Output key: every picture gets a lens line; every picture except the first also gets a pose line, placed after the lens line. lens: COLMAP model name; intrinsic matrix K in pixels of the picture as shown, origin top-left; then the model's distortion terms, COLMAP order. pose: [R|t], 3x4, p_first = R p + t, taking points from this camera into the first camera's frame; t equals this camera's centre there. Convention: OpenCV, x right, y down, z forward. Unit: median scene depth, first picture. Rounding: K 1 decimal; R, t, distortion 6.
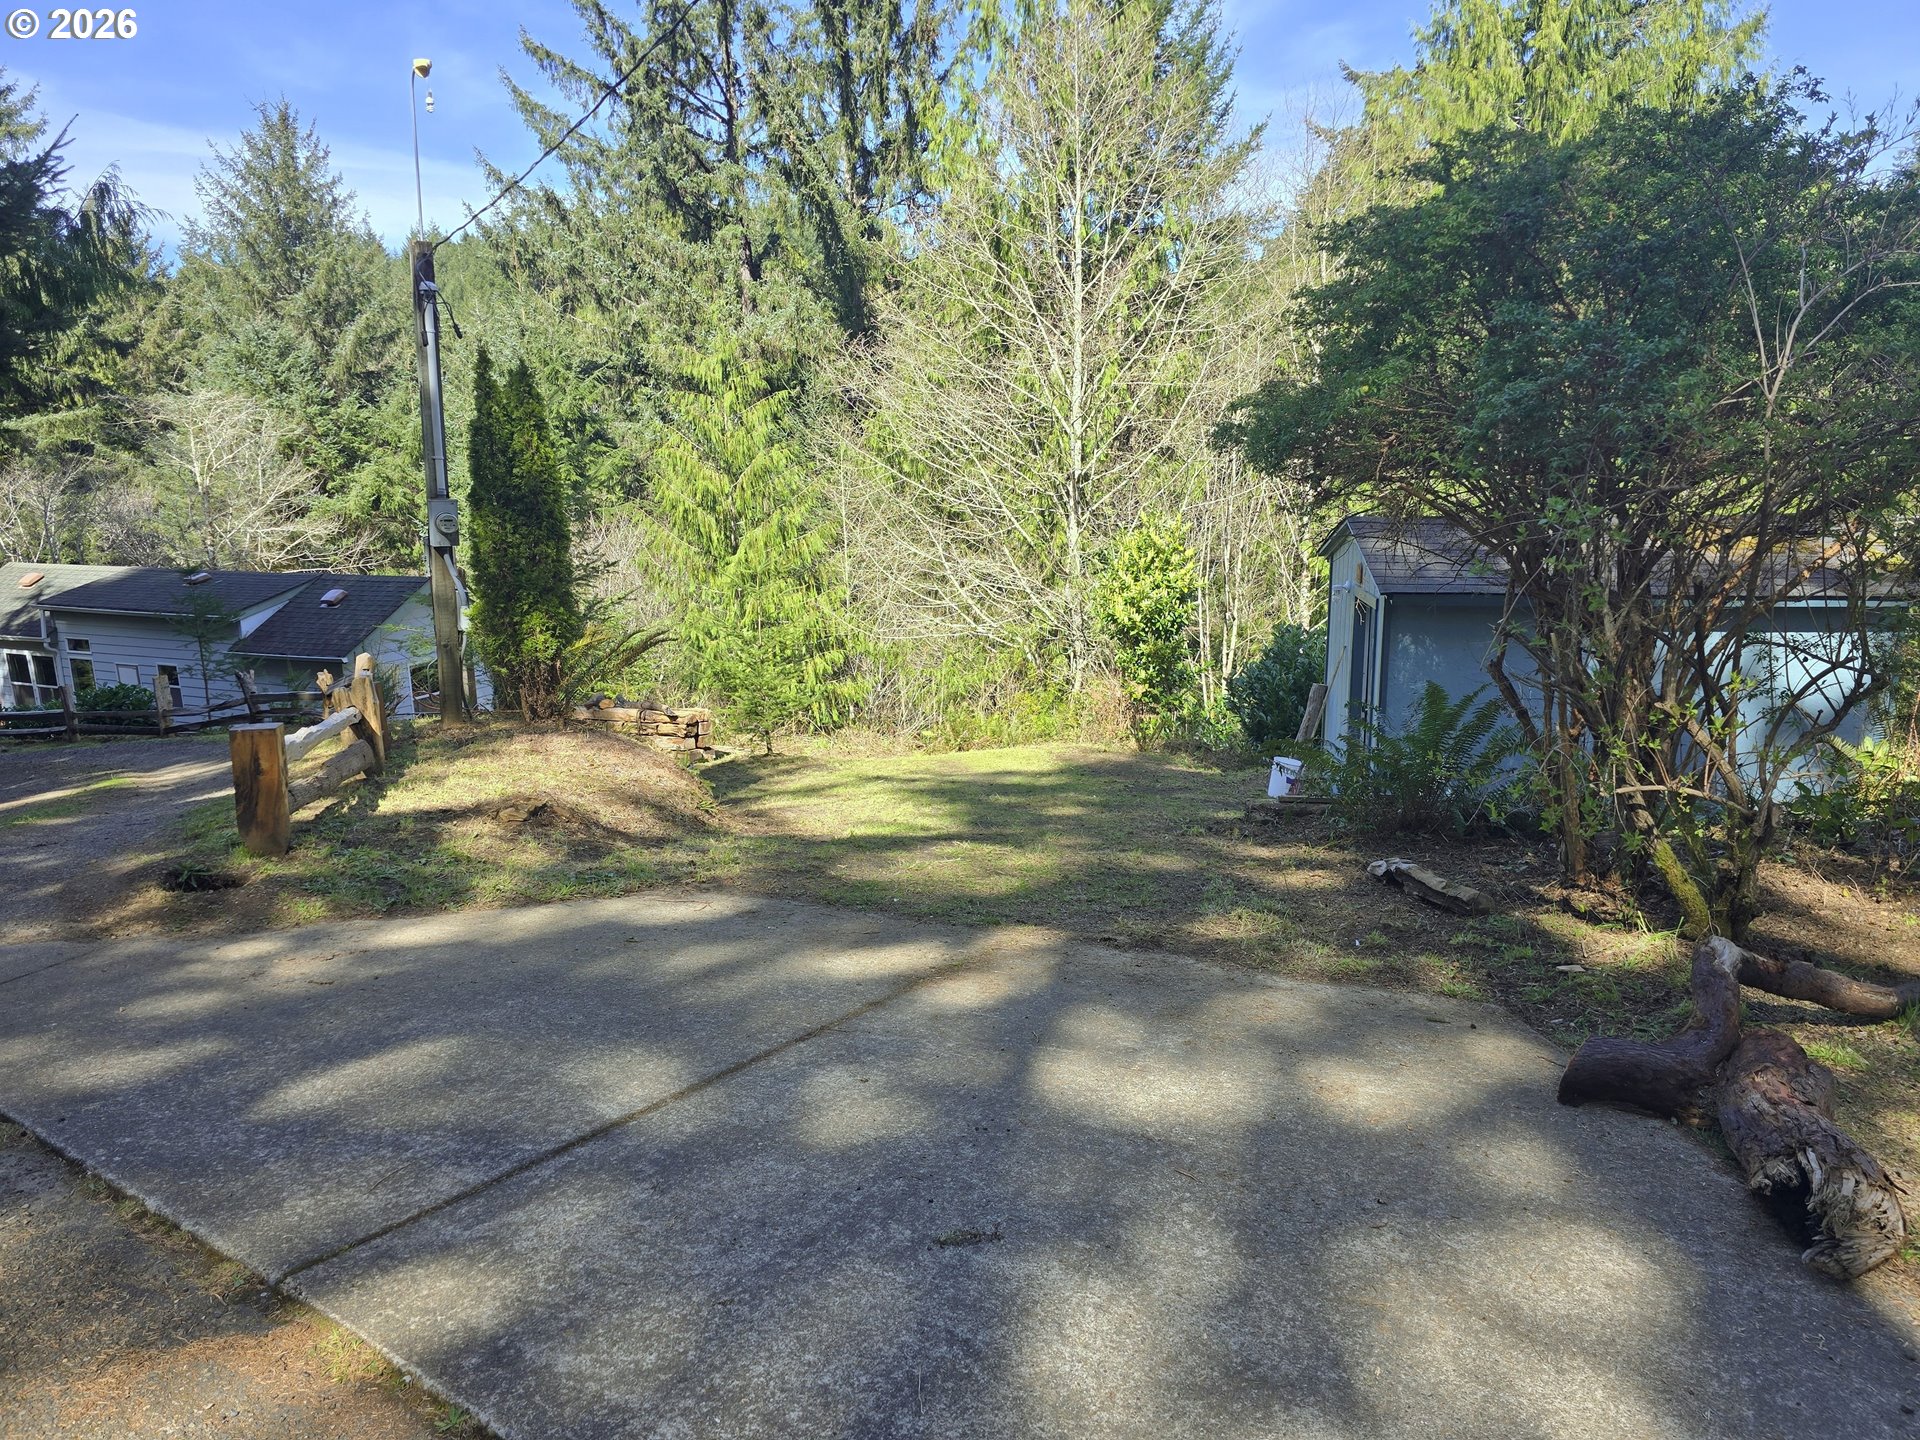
lens RADIAL K [[1255.6, 0, 974.3], [0, 1255.6, 715.4], [0, 0, 1]] dist [0.029007, -0.027292]
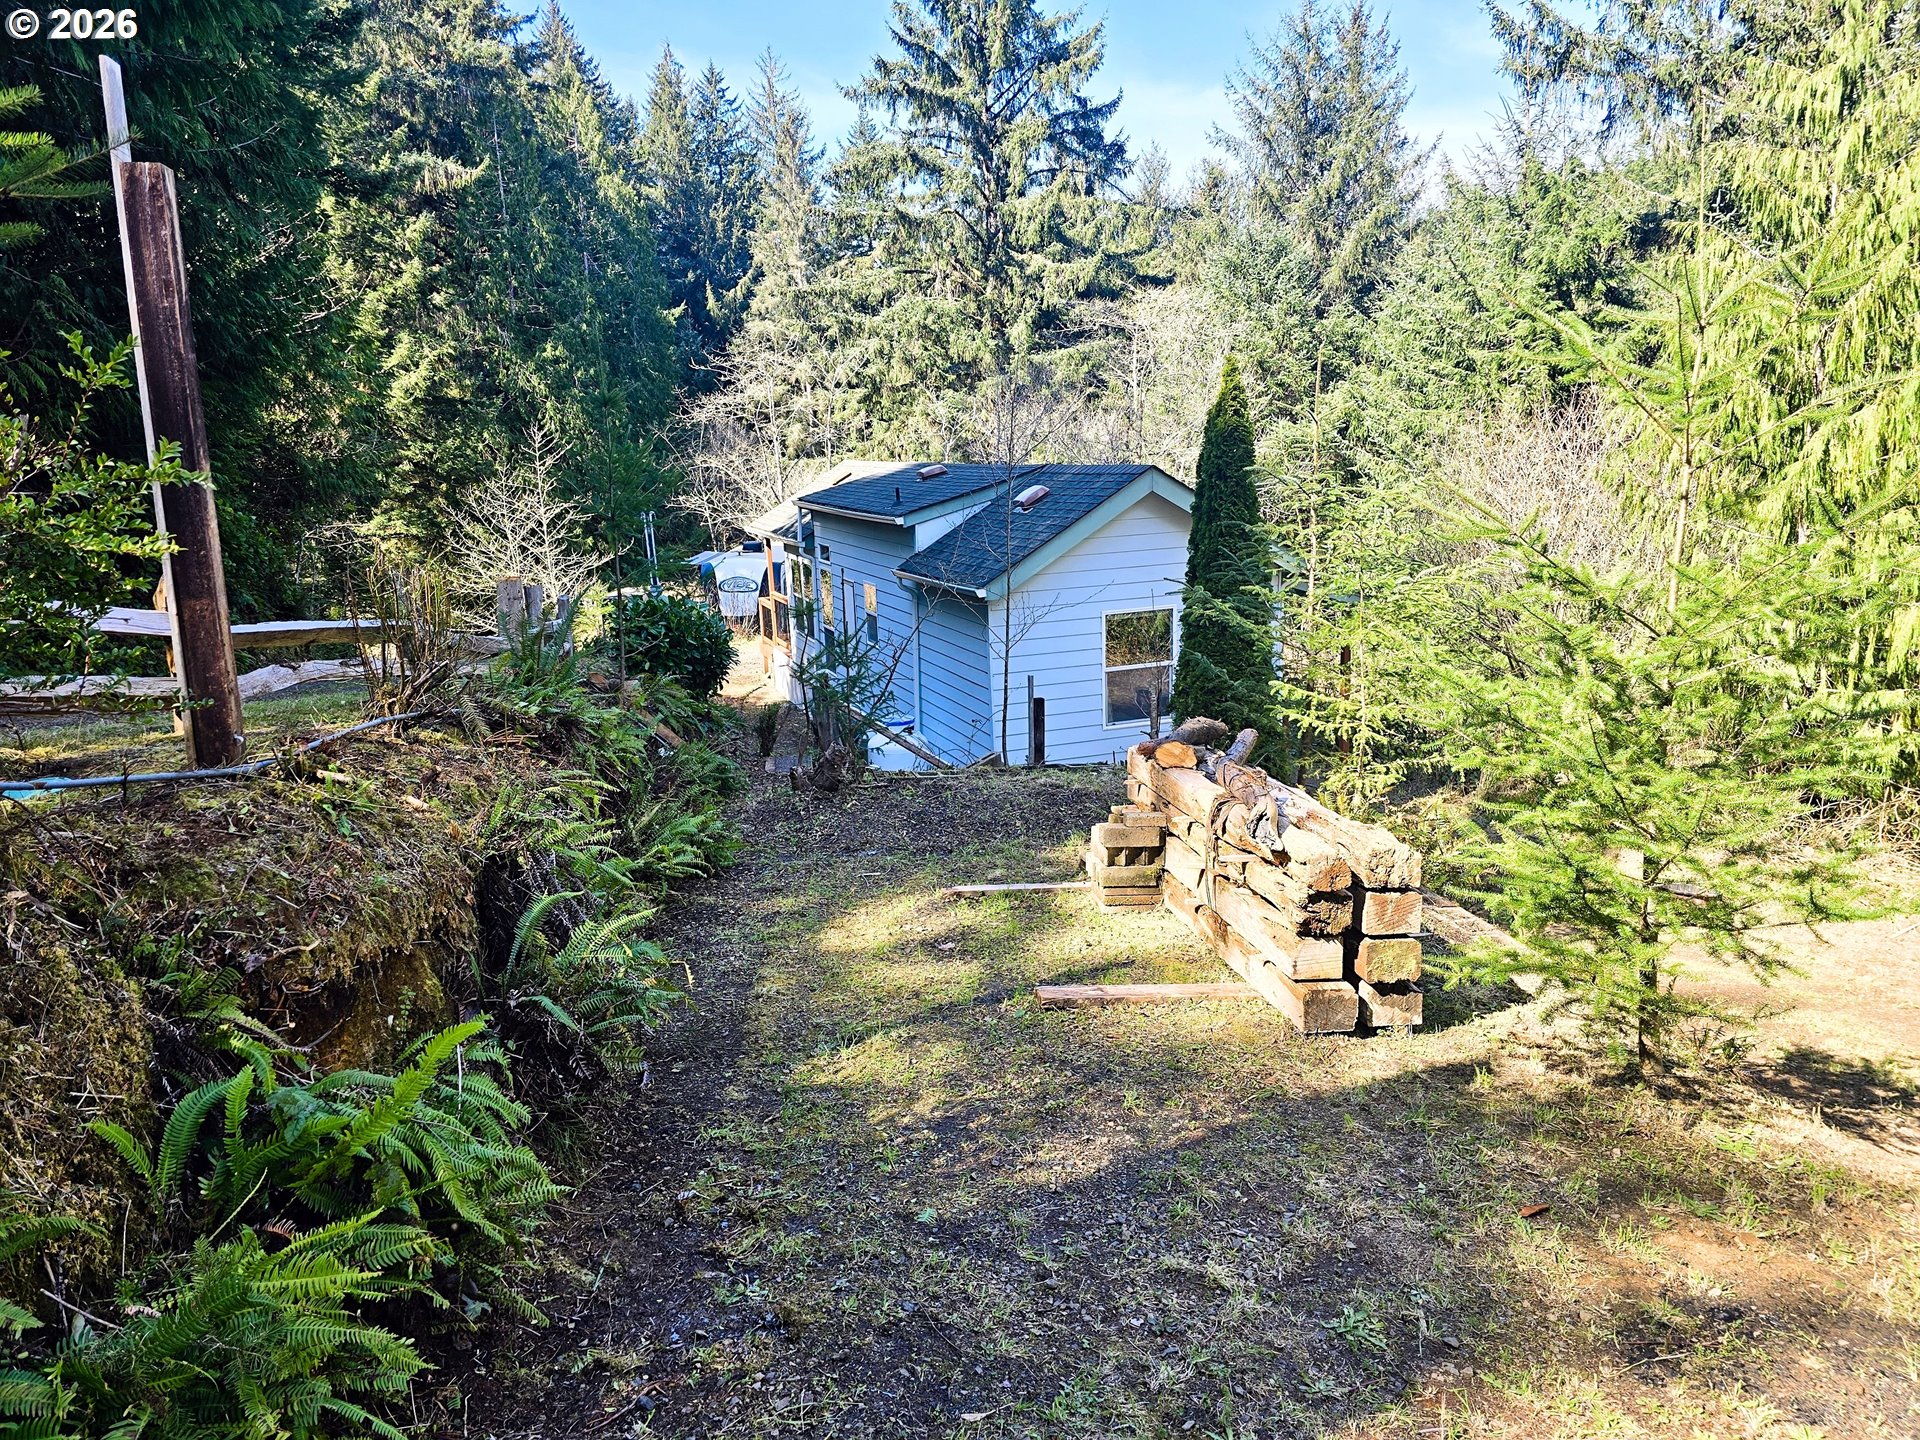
lens RADIAL K [[1255.6, 0, 952.6], [0, 1255.6, 724.0], [0, 0, 1]] dist [0.029007, -0.027292]
pose [[0.688614, 0.154332, -0.708515, -0.034891], [-0.131591, 0.987462, 0.087198, -0.016215], [0.713088, 0.033188, 0.700288, 0.283729]]
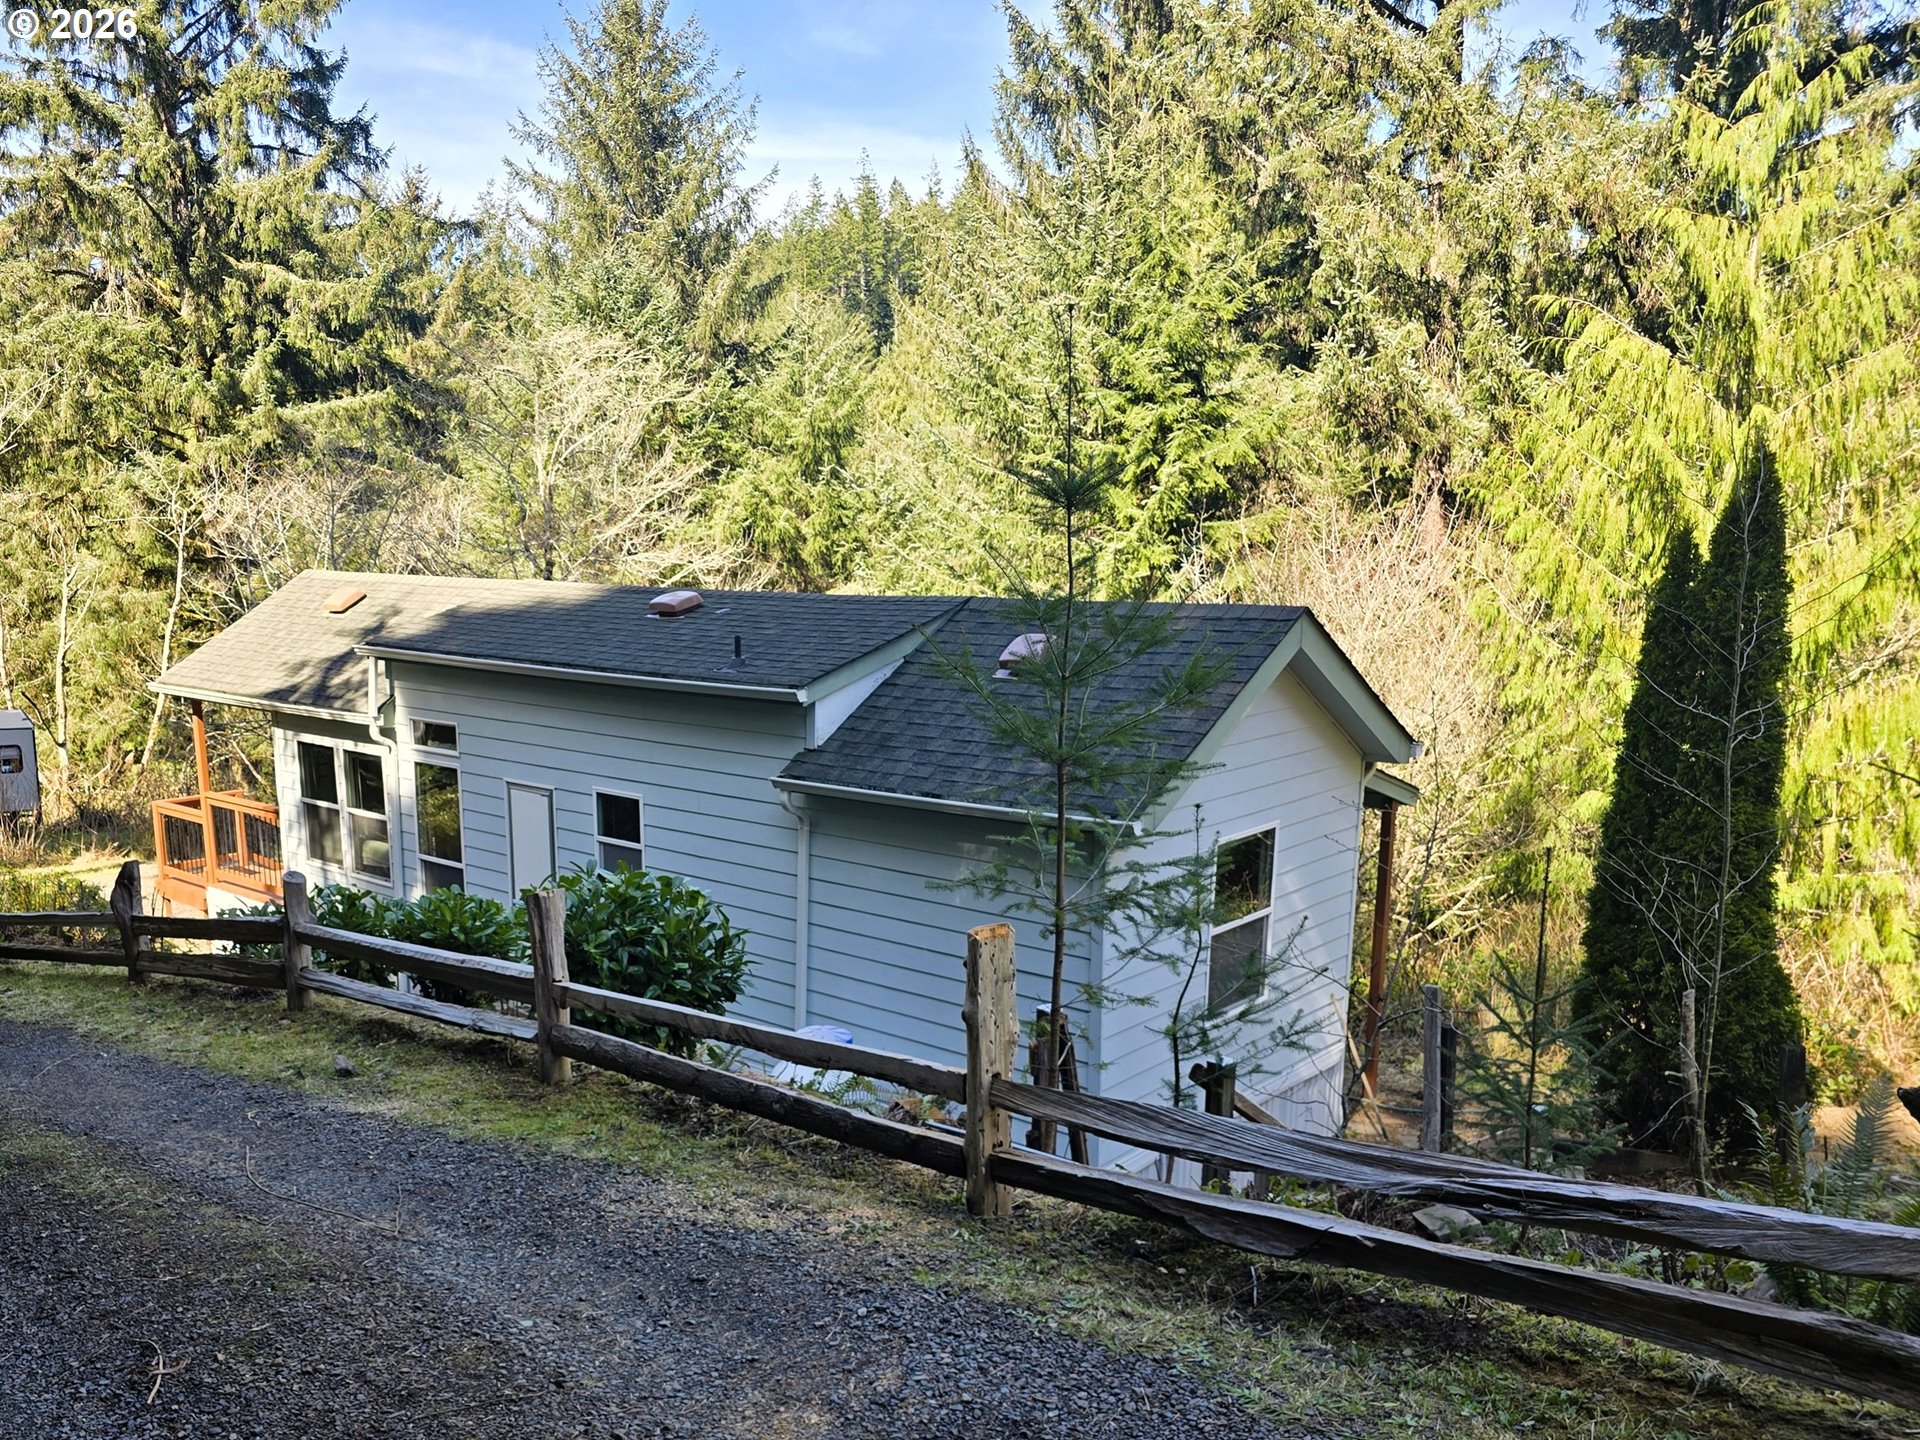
lens RADIAL K [[1583.6, 0, 791.3], [0, 1583.6, 895.4], [0, 0, 1]] dist [0.018551, -0.036759]
pose [[0.947482, 0.086642, -0.307849, -0.221315], [-0.077977, 0.996138, 0.040361, -0.016997], [0.310157, -0.014237, 0.950579, 0.267140]]
